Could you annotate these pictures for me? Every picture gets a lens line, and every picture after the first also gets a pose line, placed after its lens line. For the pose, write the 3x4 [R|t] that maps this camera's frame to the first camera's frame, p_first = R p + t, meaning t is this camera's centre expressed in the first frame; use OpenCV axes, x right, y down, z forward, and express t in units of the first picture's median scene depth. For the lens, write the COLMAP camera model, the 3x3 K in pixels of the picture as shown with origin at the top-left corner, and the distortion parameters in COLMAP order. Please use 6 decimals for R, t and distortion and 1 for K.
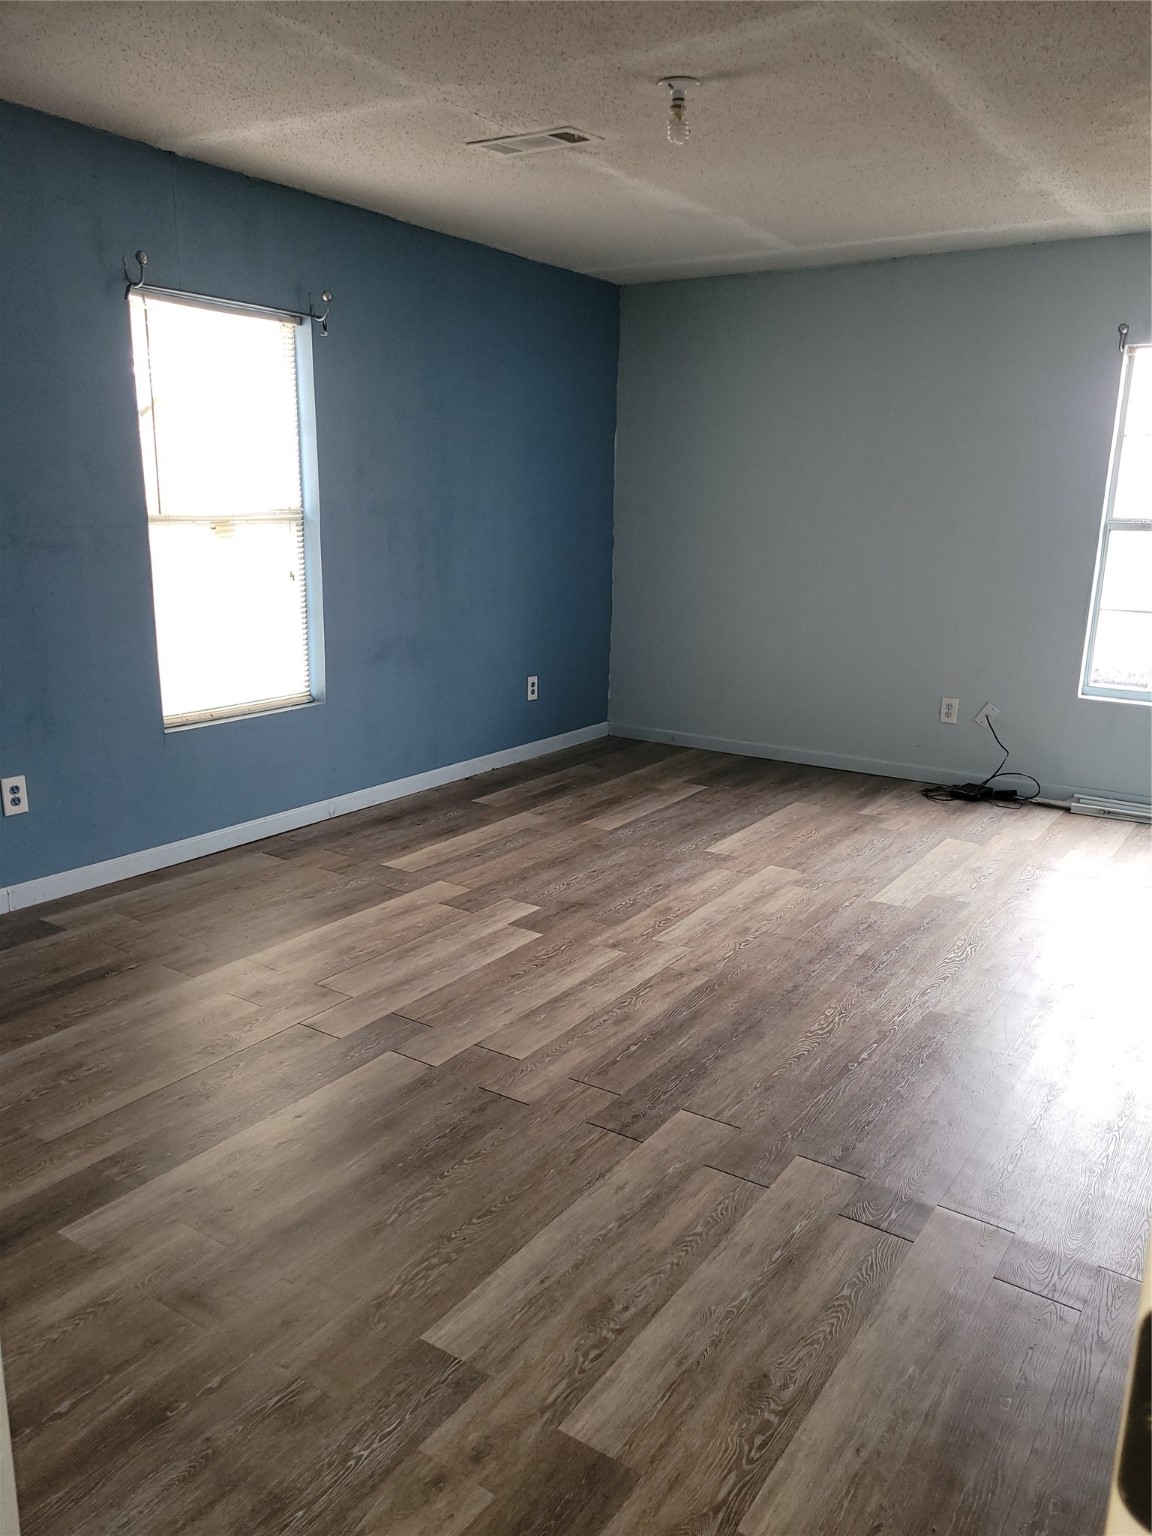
lens RADIAL K [[1151.0, 0, 578.0], [0, 1151.0, 769.0], [0, 0, 1]] dist [0.037872, -0.003787]
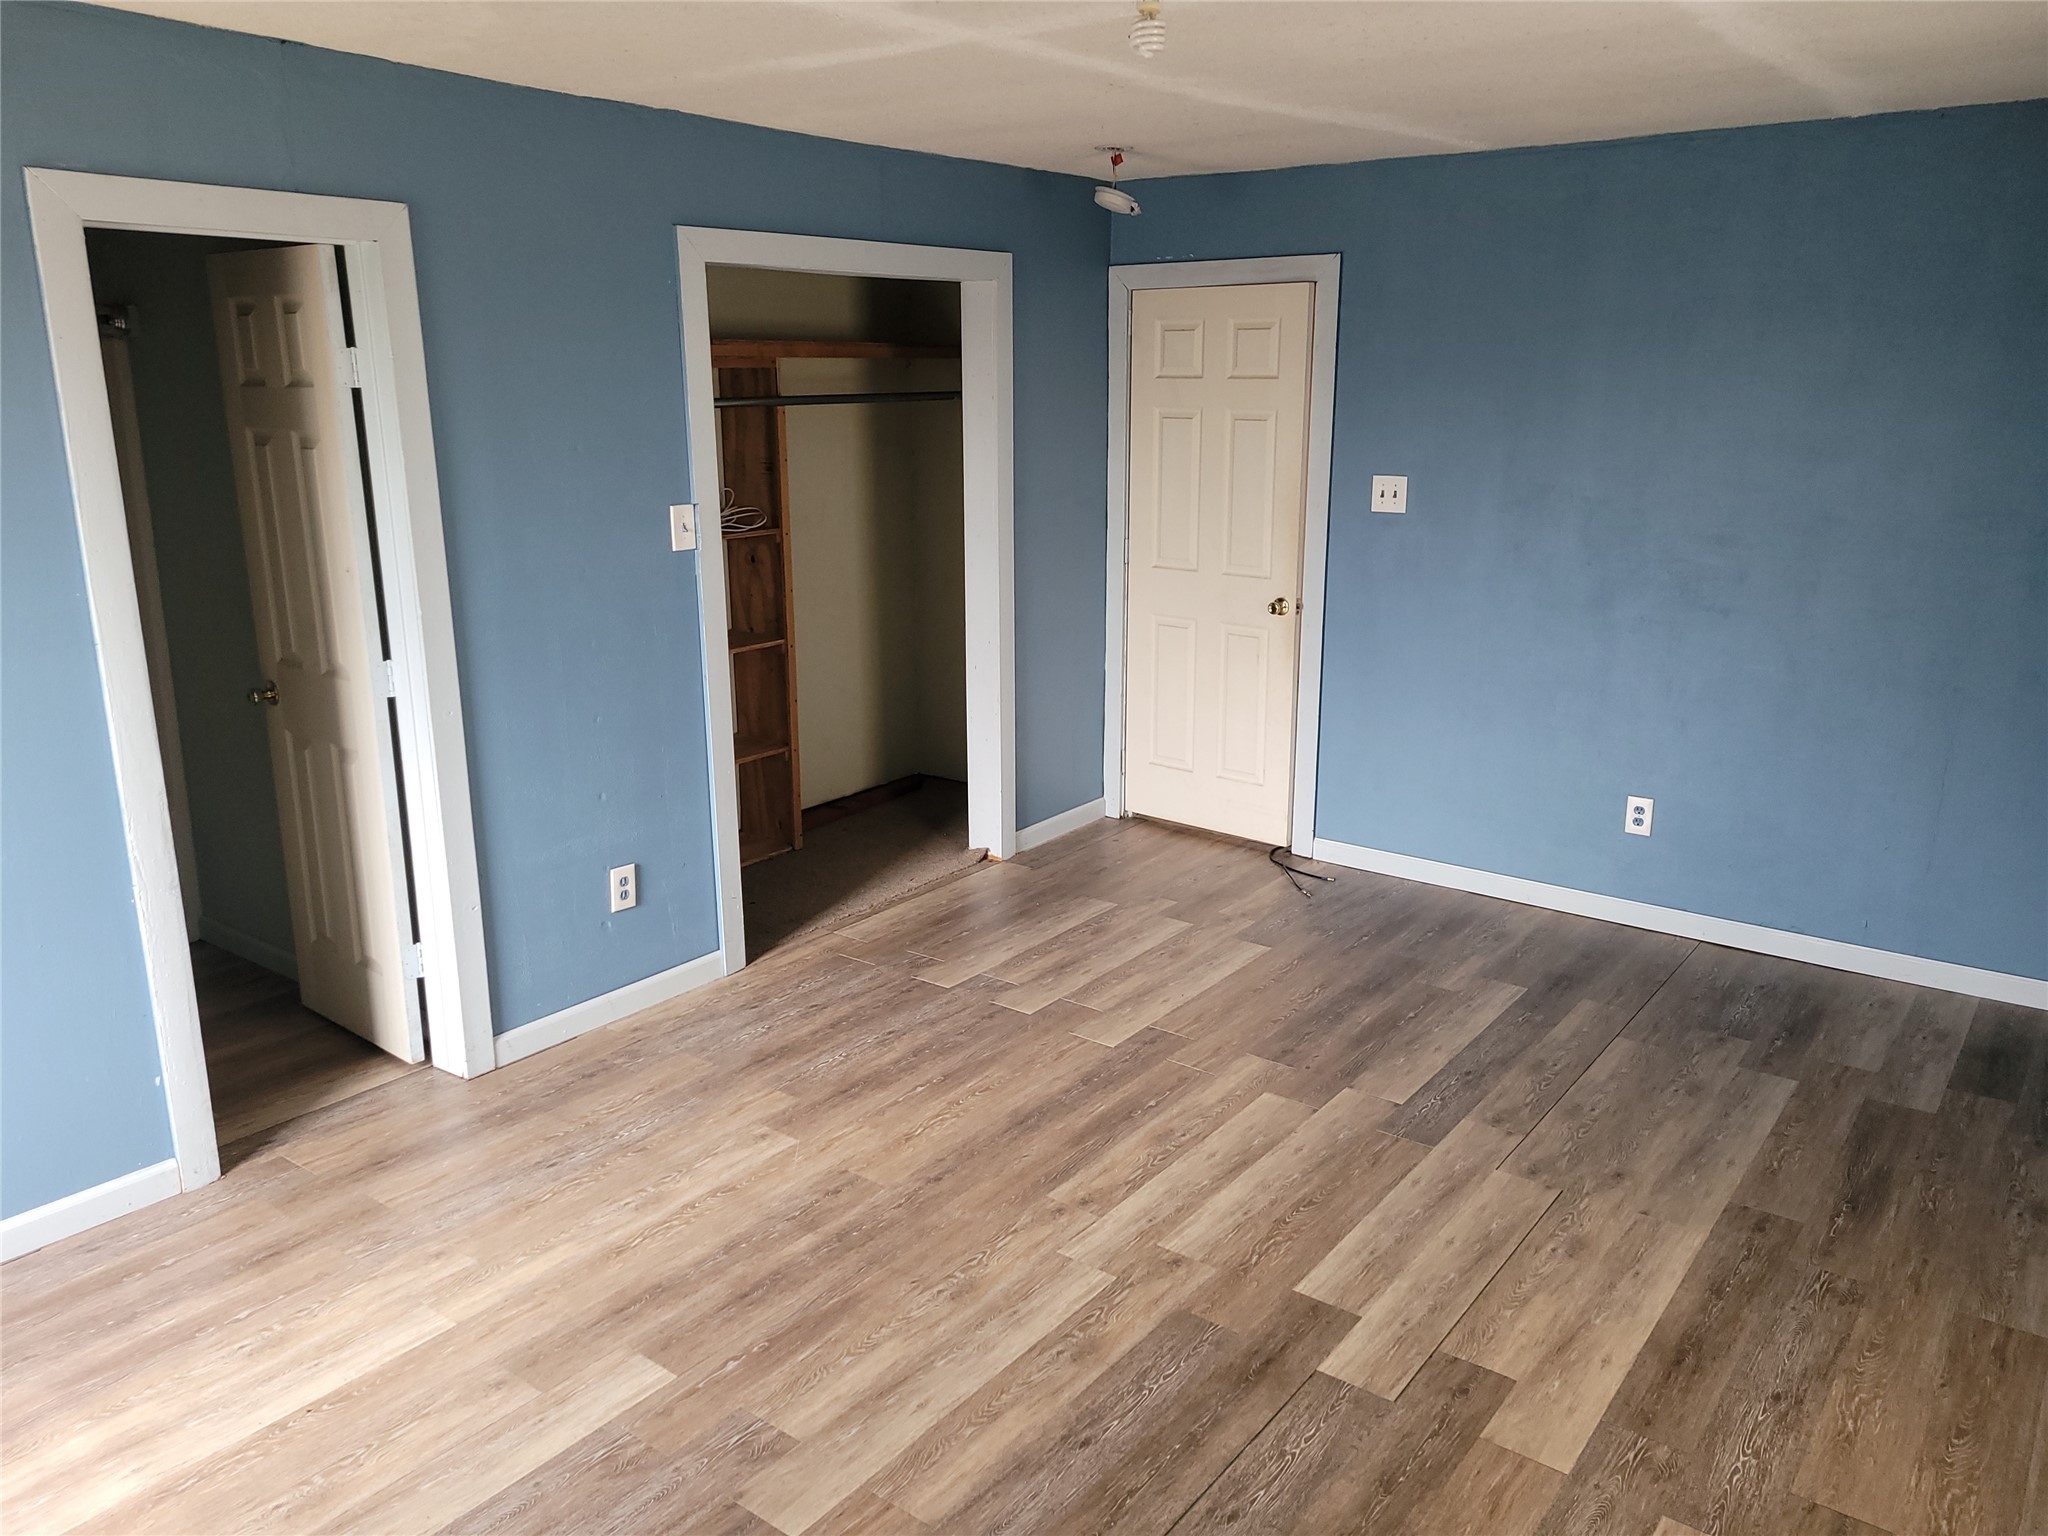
lens RADIAL K [[1534.7, 0, 1024.1], [0, 1534.7, 769.2], [0, 0, 1]] dist [0.037872, -0.003787]
pose [[-0.998287, -0.041588, 0.041149, 0.097898], [-0.017037, 0.879512, 0.475571, -0.526833], [-0.055969, 0.474055, -0.878714, 1.724413]]
